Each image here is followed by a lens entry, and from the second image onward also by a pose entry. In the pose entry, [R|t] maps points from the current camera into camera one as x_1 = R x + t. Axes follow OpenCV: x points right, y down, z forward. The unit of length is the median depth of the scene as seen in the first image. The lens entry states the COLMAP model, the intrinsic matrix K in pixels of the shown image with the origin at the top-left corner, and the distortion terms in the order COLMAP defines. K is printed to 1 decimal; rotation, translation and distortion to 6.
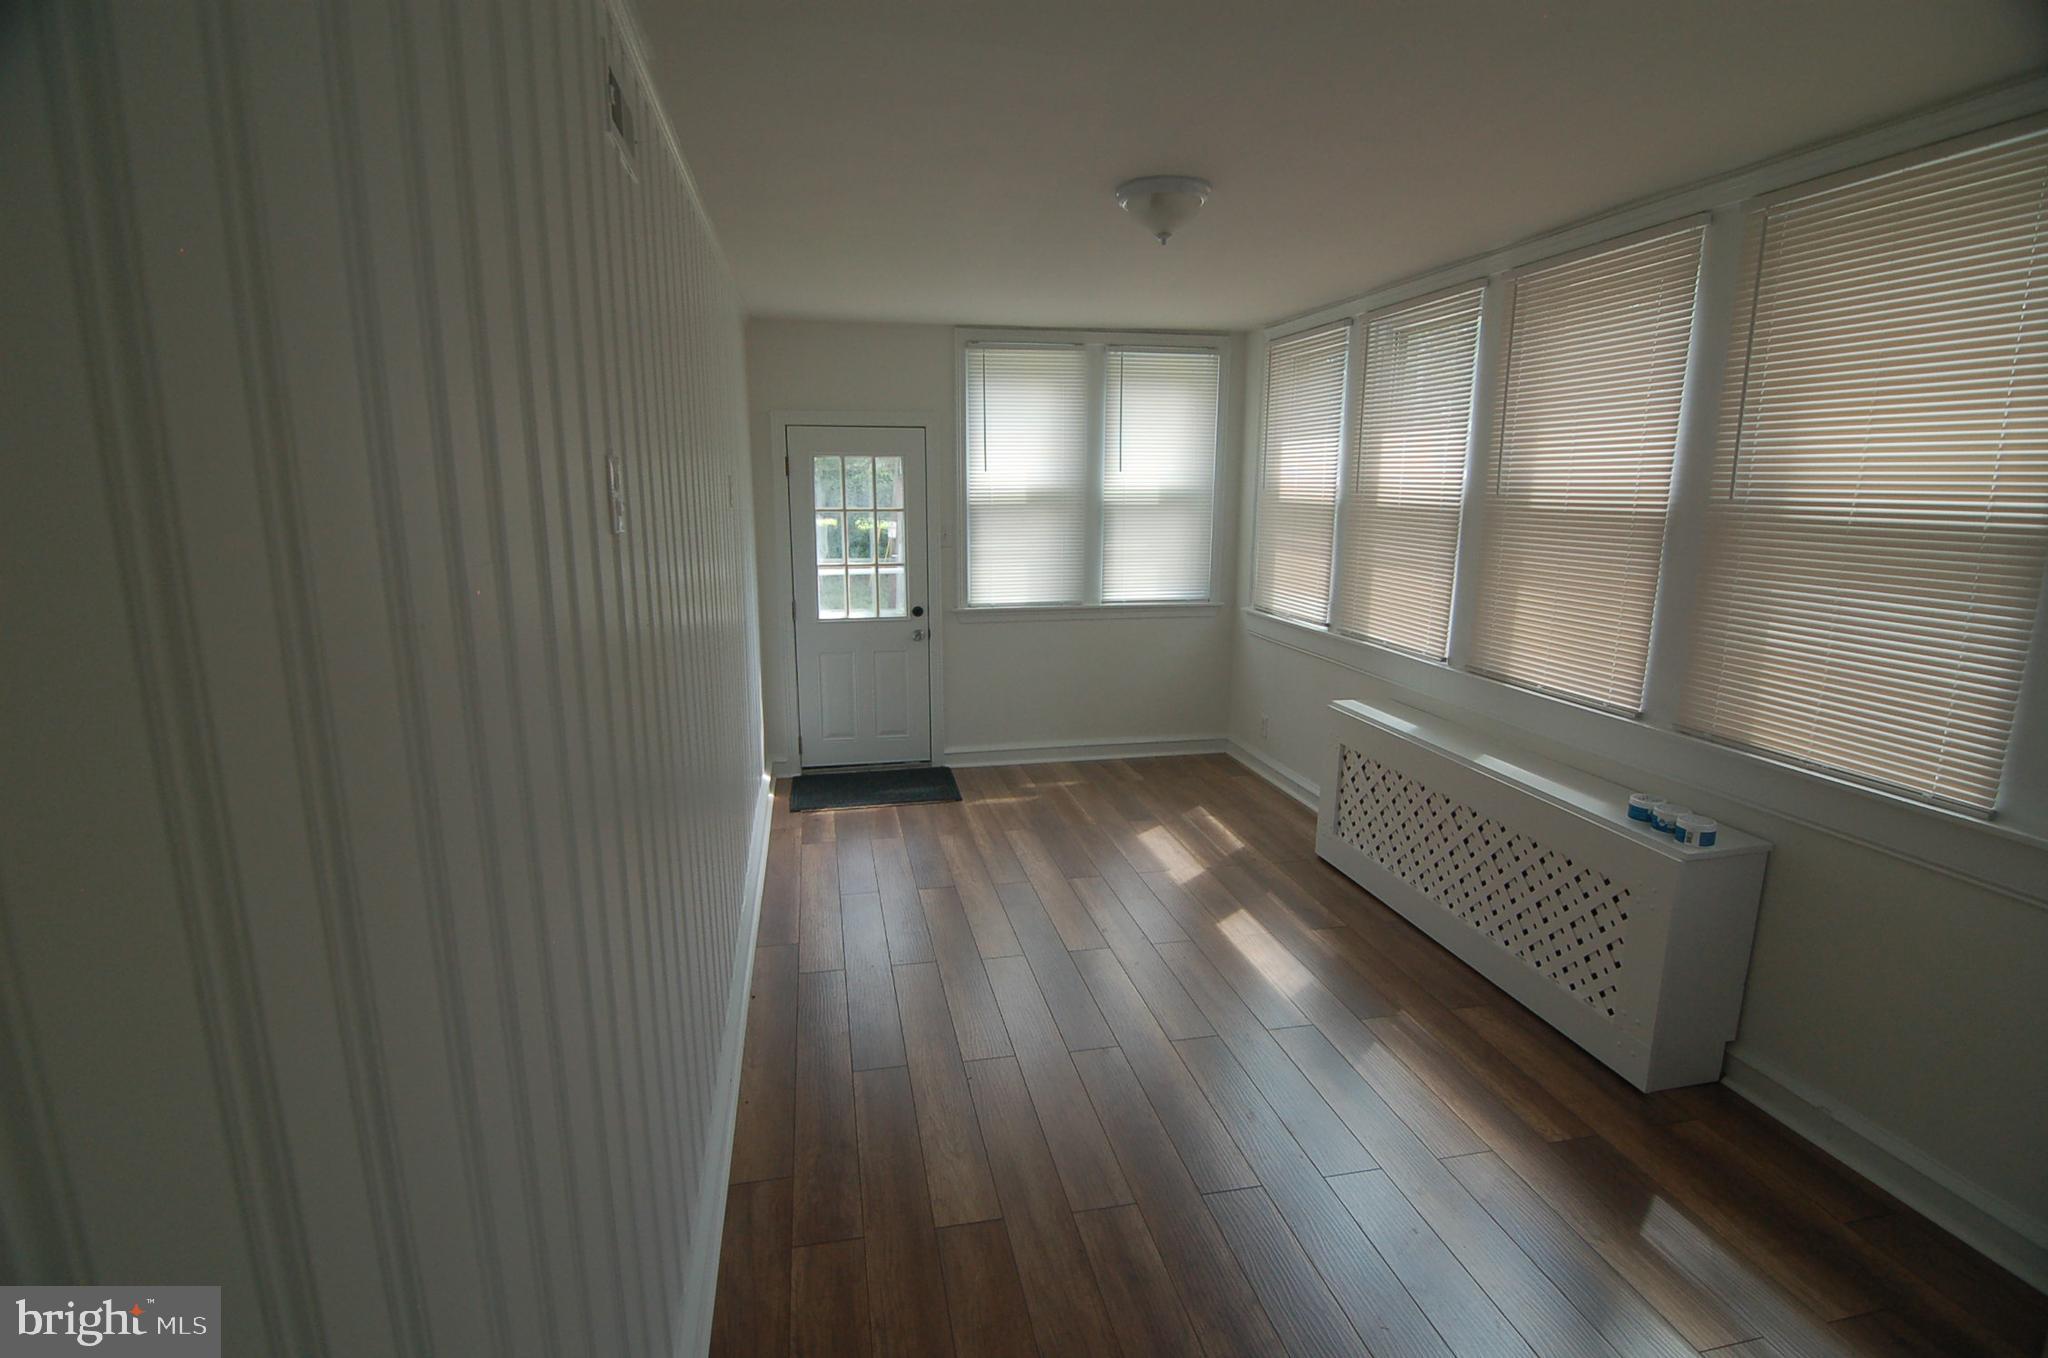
lens RADIAL K [[984.7, 0, 1020.1], [0, 984.7, 681.4], [0, 0, 1]] dist [-0.001629, -0.006501]
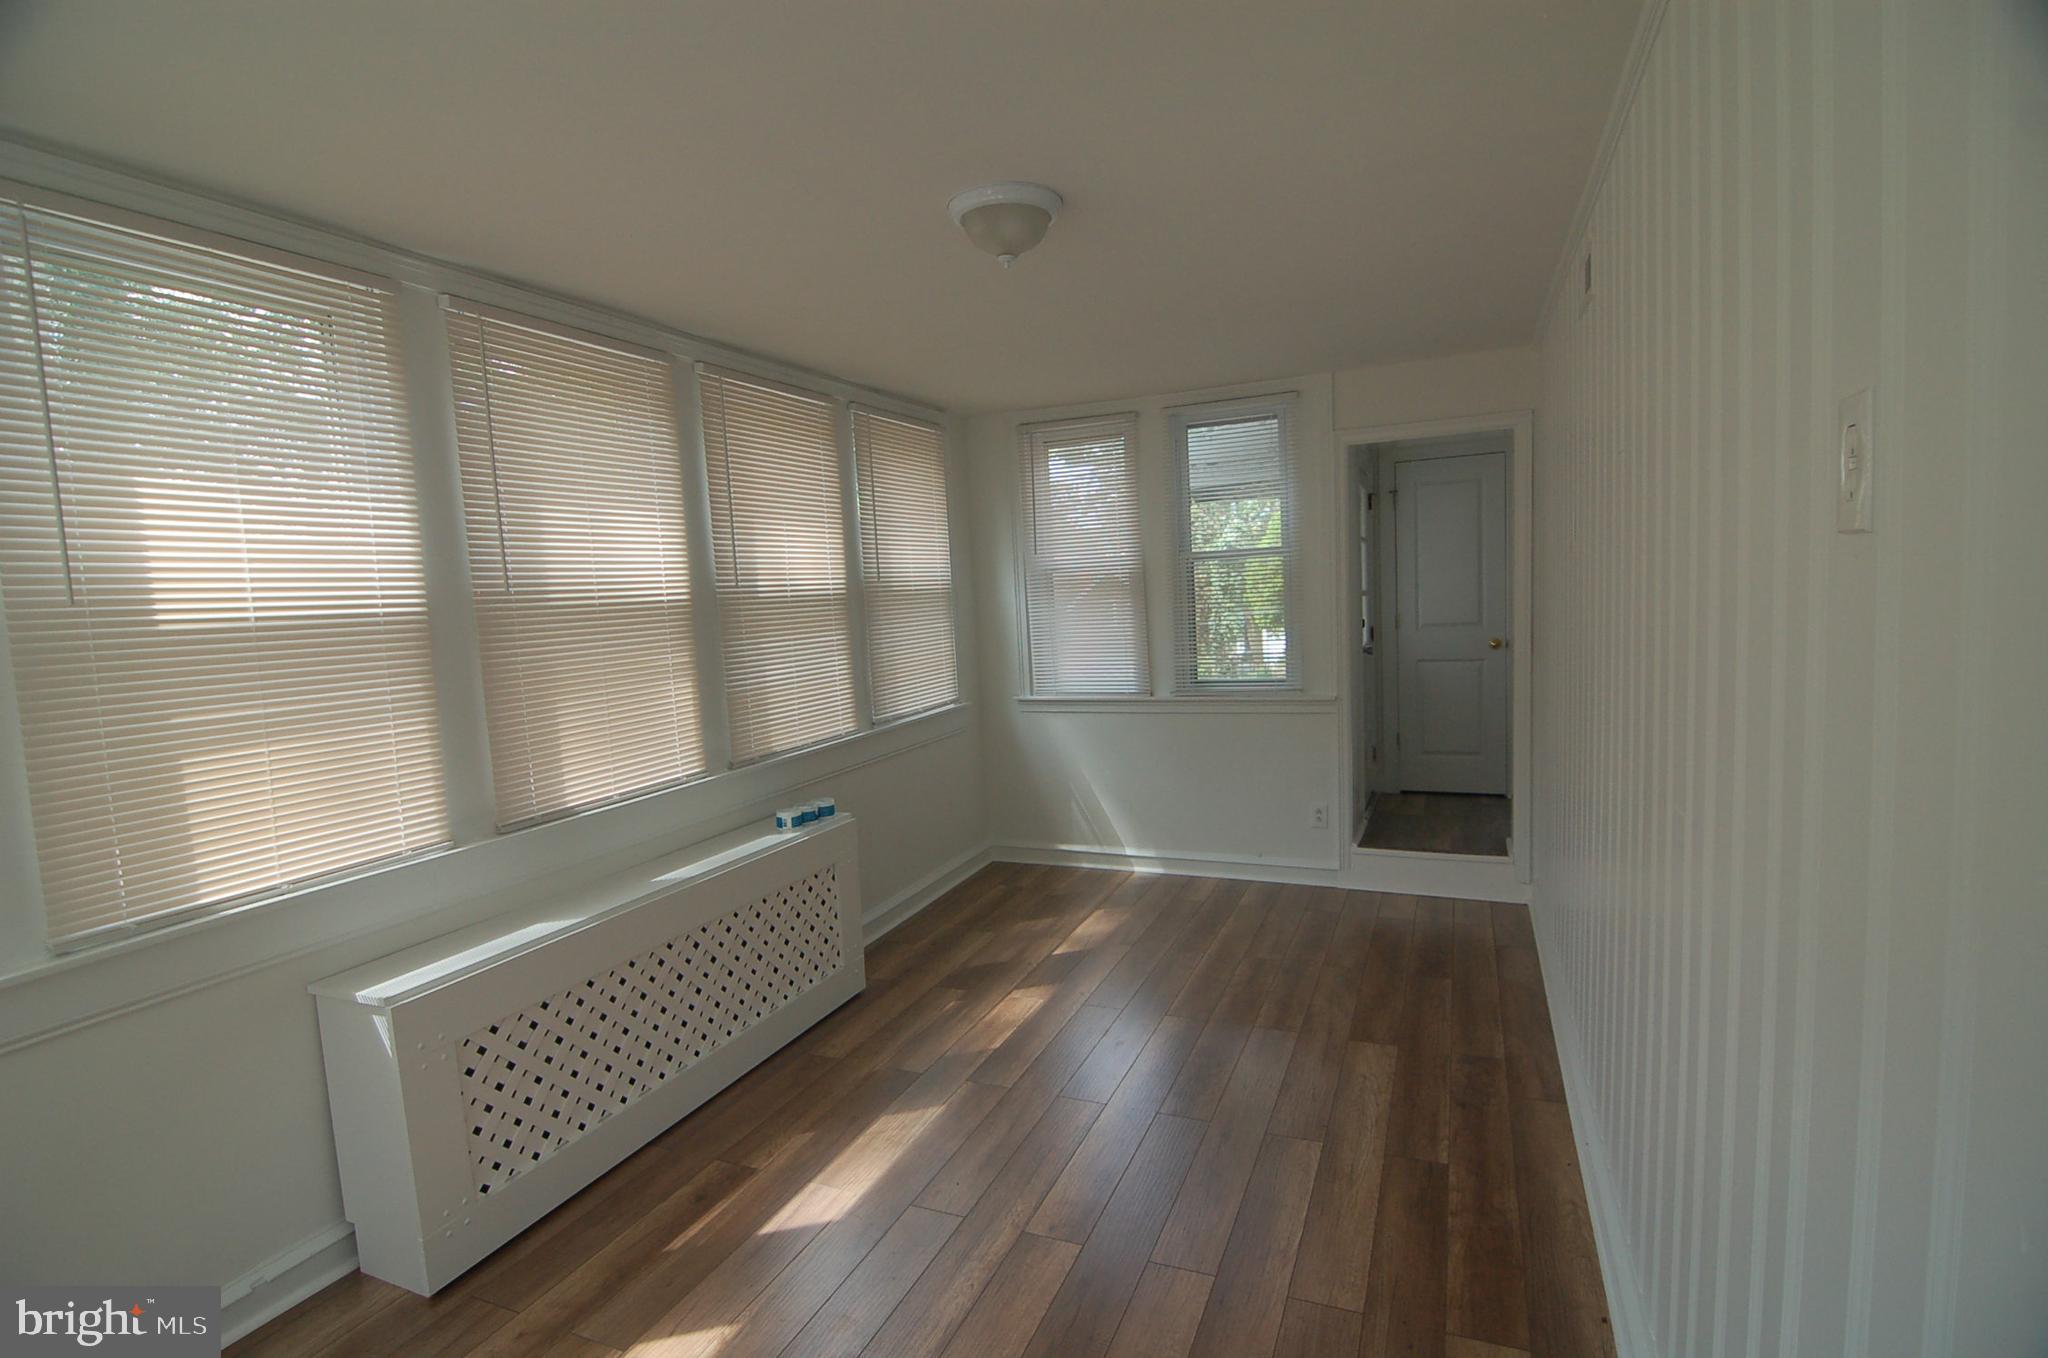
lens RADIAL K [[984.7, 0, 1020.1], [0, 984.7, 686.5], [0, 0, 1]] dist [-0.001629, -0.006501]
pose [[-0.814777, -0.023318, 0.579305, -0.330414], [0.157715, 0.952597, 0.260165, -0.299193], [-0.557910, 0.303341, -0.772477, 1.631057]]
